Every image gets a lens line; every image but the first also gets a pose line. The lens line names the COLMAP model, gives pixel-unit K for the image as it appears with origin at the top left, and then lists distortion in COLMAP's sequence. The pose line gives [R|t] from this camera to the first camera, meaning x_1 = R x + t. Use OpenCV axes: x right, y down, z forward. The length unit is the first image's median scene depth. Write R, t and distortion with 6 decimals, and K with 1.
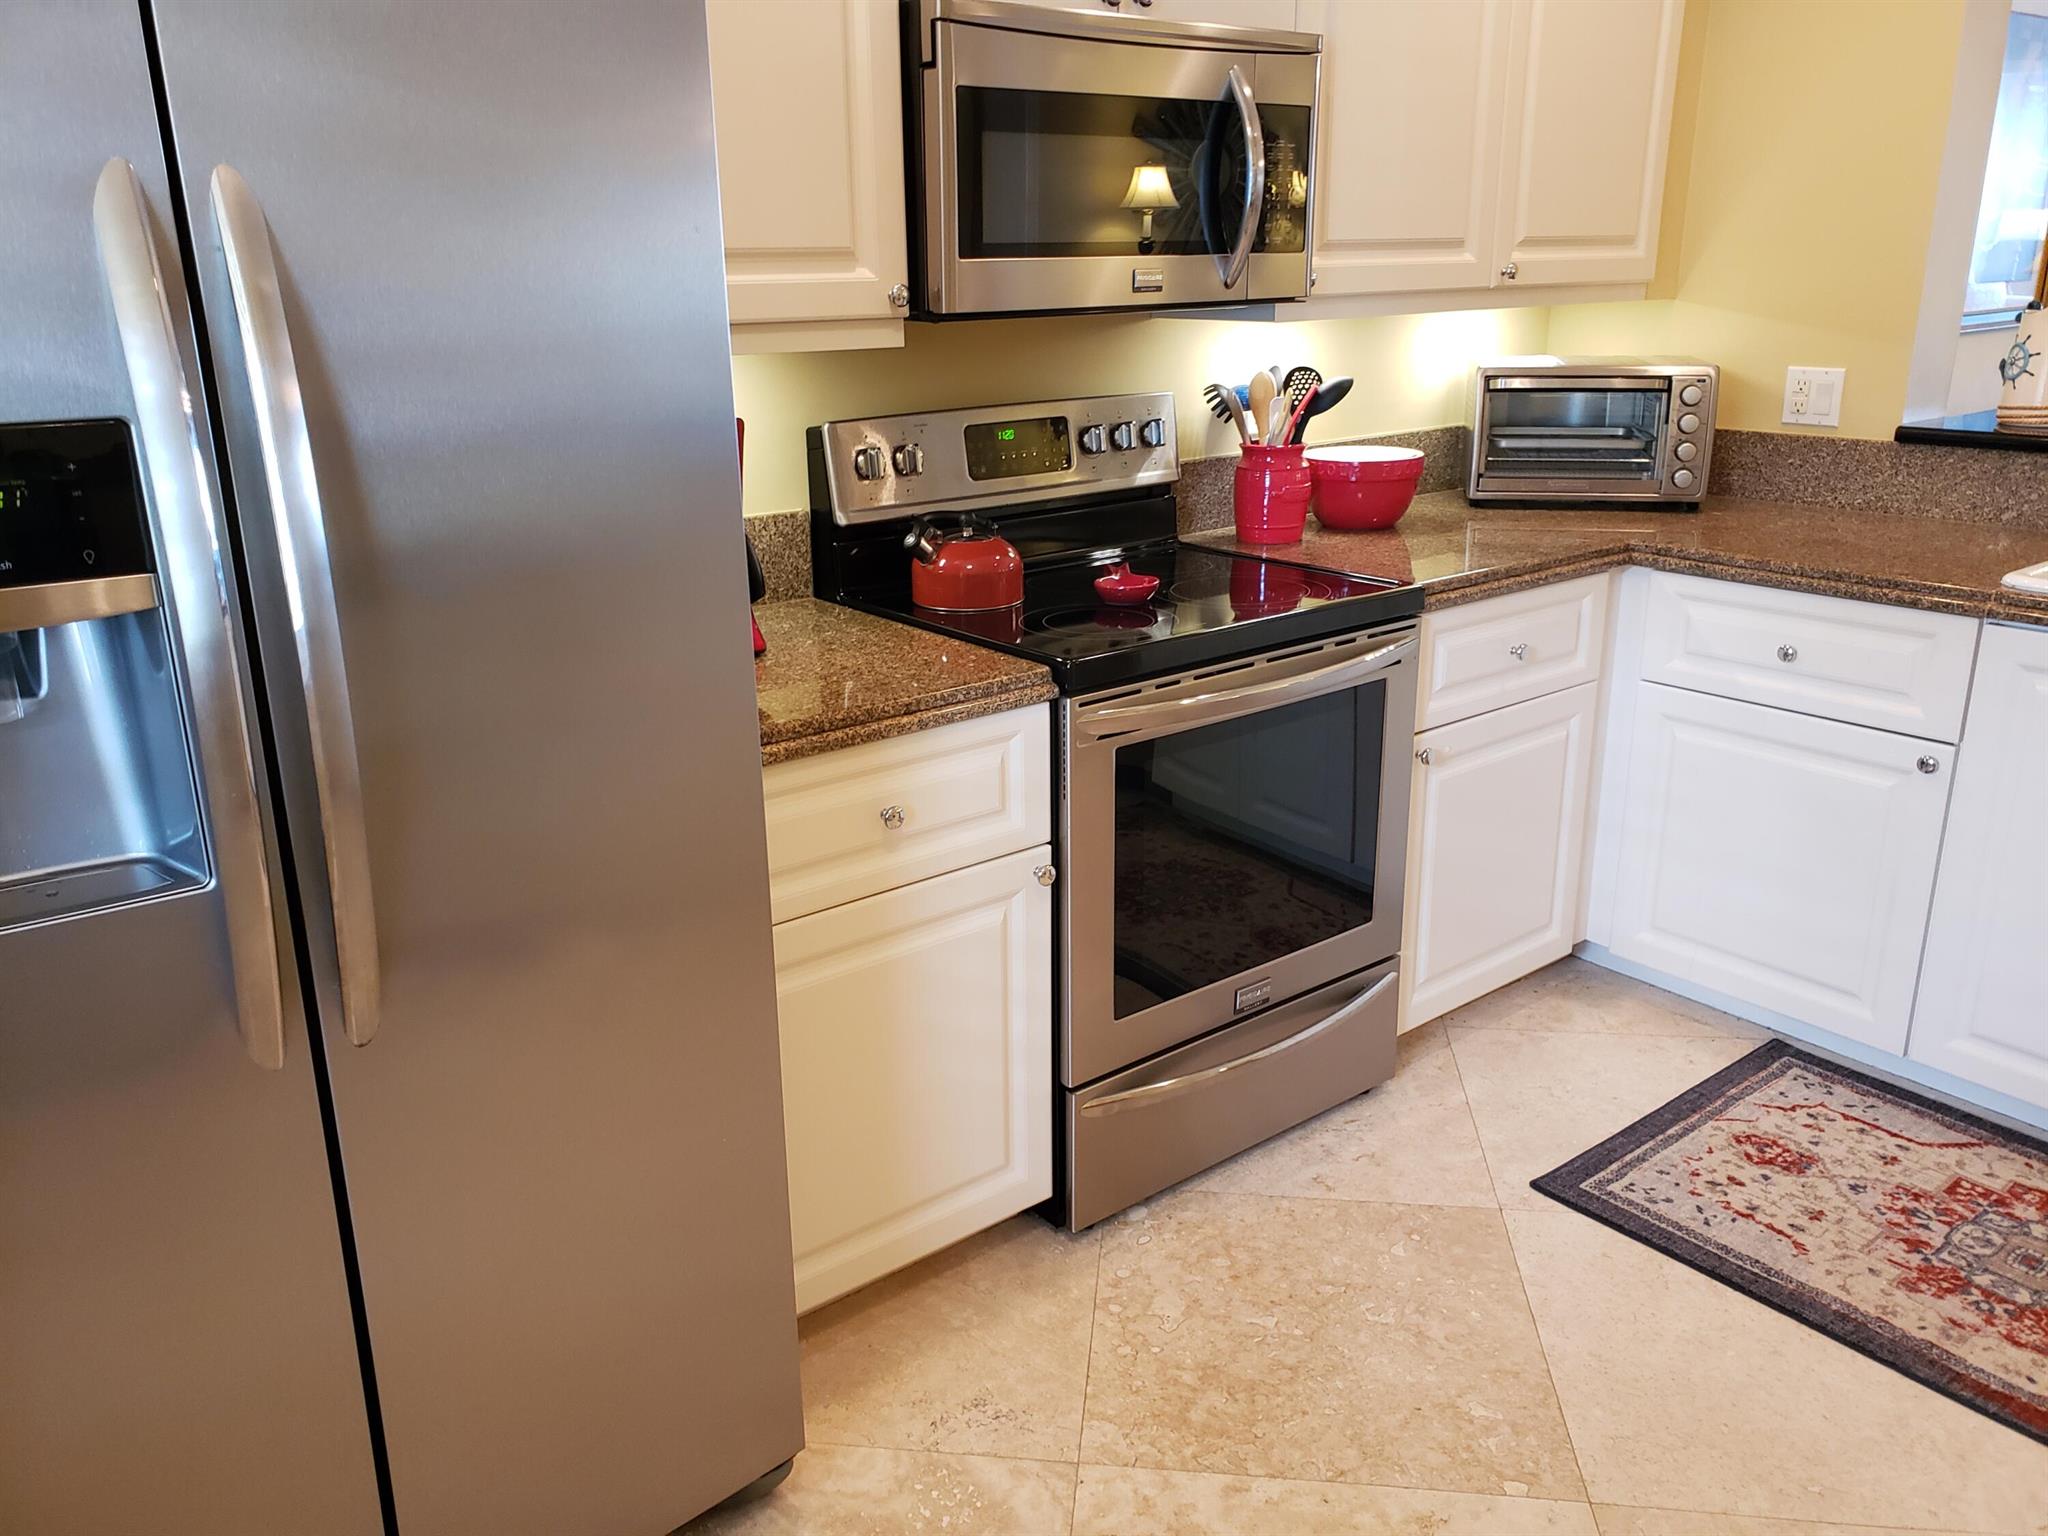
lens RADIAL K [[1608.0, 0, 992.5], [0, 1608.0, 758.5], [0, 0, 1]] dist [0.045050, -0.033890]
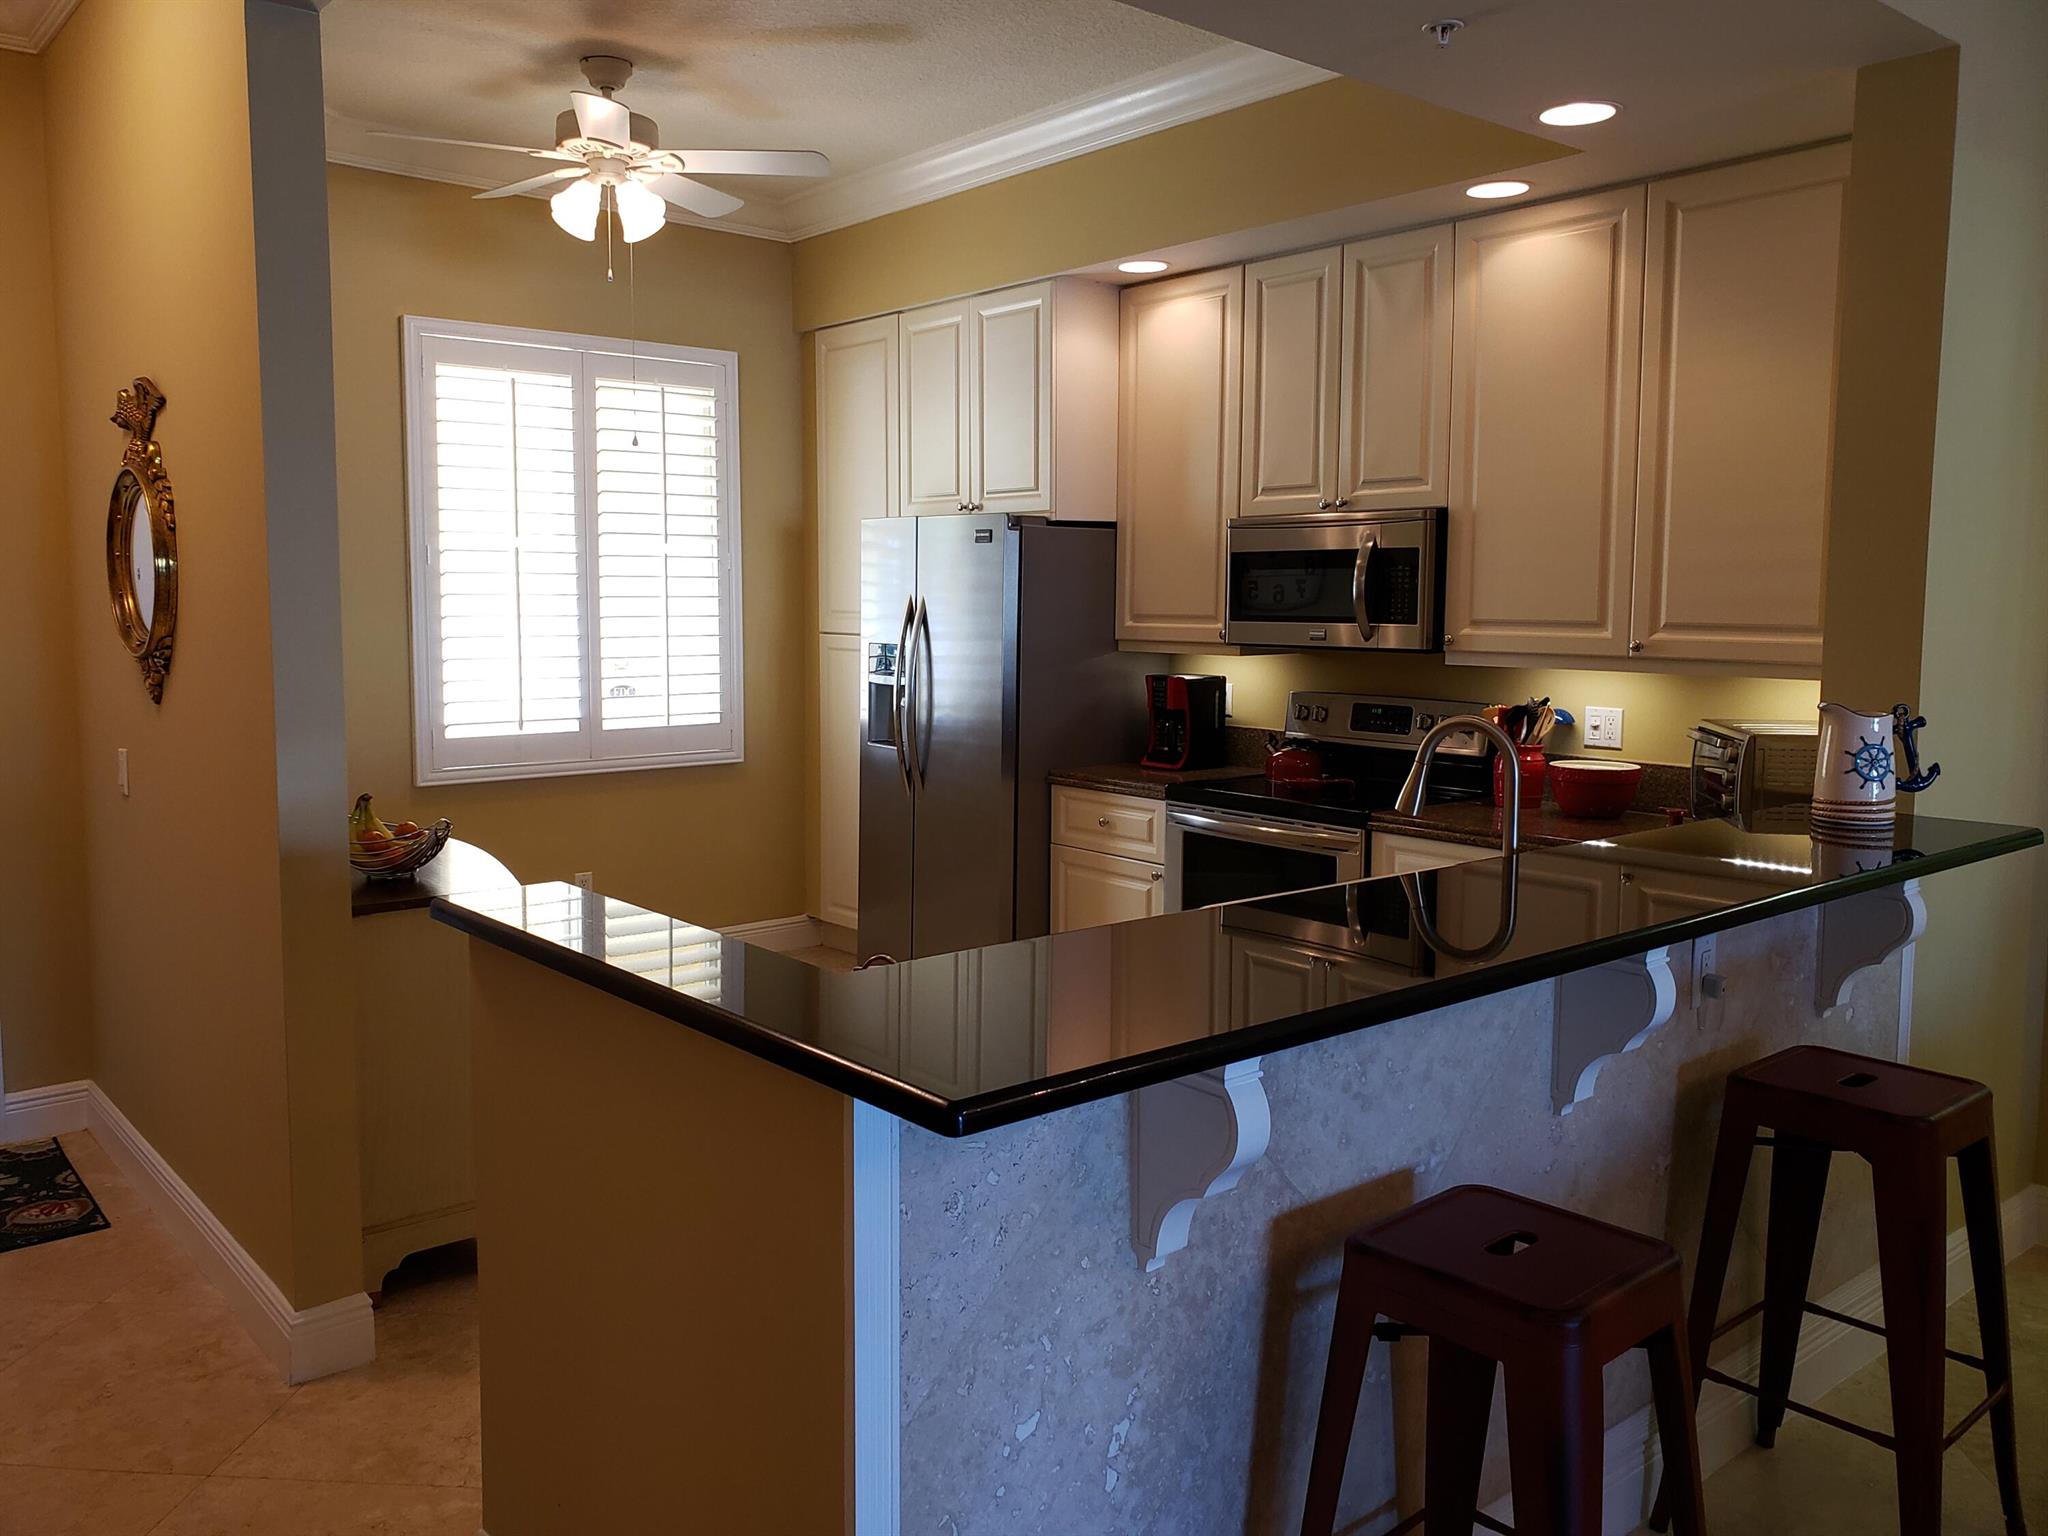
lens RADIAL K [[1587.3, 0, 1020.1], [0, 1587.3, 741.8], [0, 0, 1]] dist [-0.008274, 0.037290]
pose [[0.041662, 0.111230, -0.992921, 1.919433], [-0.308487, 0.946661, 0.093104, -0.221278], [0.950316, 0.302424, 0.073753, 0.506250]]
